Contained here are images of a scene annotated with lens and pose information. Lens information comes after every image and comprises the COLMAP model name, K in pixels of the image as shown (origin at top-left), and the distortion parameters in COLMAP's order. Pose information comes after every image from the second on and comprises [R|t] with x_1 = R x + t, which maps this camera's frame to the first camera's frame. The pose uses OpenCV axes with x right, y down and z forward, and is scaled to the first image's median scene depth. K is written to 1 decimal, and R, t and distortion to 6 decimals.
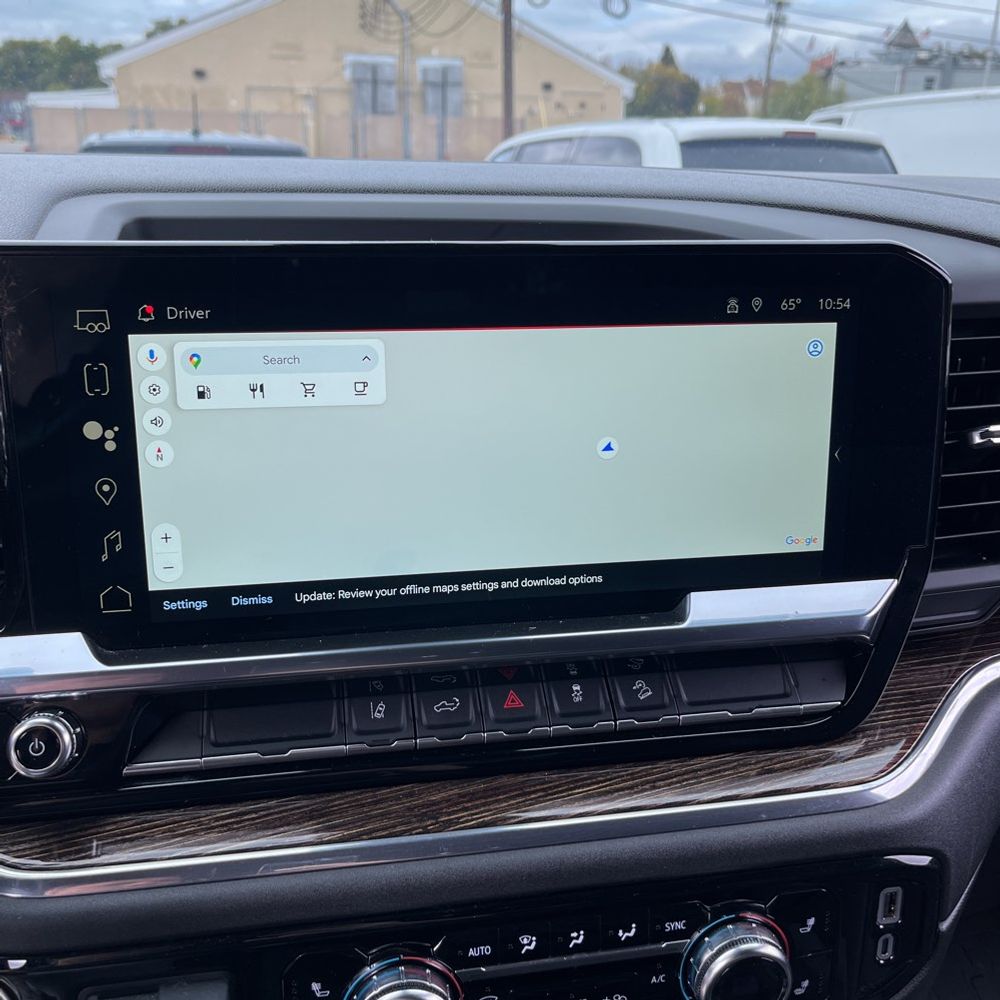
lens RADIAL K [[1019.2, 0, 498.1], [0, 1019.2, 498.3], [0, 0, 1]] dist [0.053352, -0.060574]
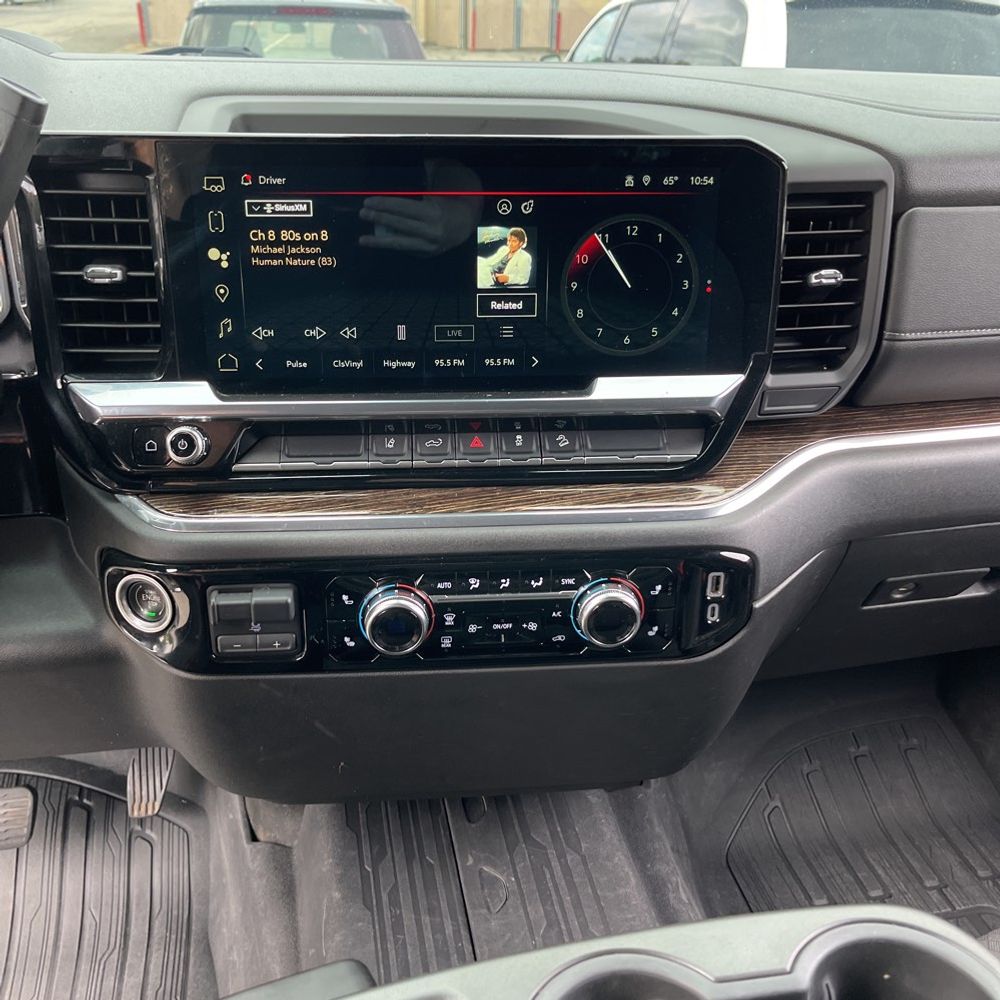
lens RADIAL K [[1019.2, 0, 498.1], [0, 1019.2, 498.3], [0, 0, 1]] dist [0.053352, -0.060574]
pose [[0.994489, 0.045601, -0.094406, 0.202937], [-0.033923, 0.991974, 0.121805, 0.095480], [0.099202, -0.117931, 0.988054, -0.550495]]
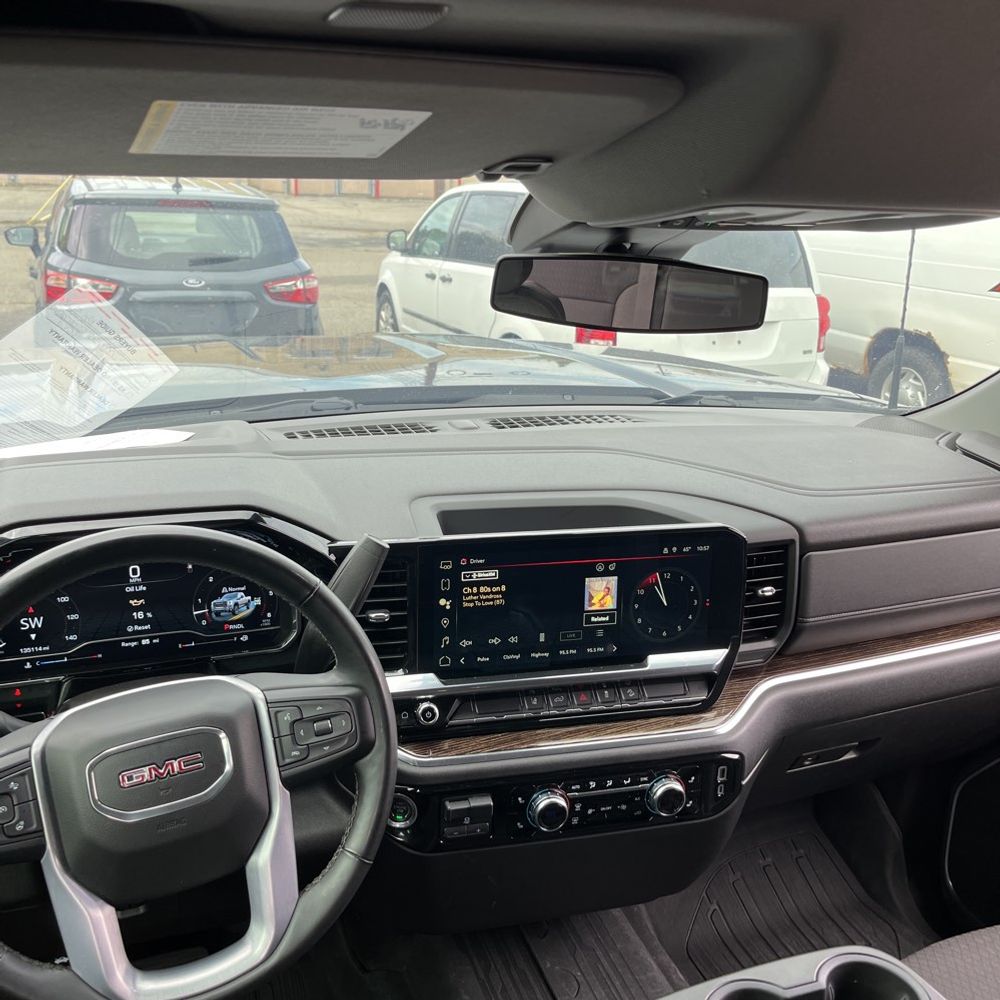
lens RADIAL K [[1025.8, 0, 481.8], [0, 1025.8, 479.7], [0, 0, 1]] dist [0.067437, -0.136157]
pose [[0.997844, 0.007821, 0.065169, -0.437181], [-0.007289, 0.999938, -0.008398, -0.350734], [-0.065231, 0.007905, 0.997839, -1.694079]]
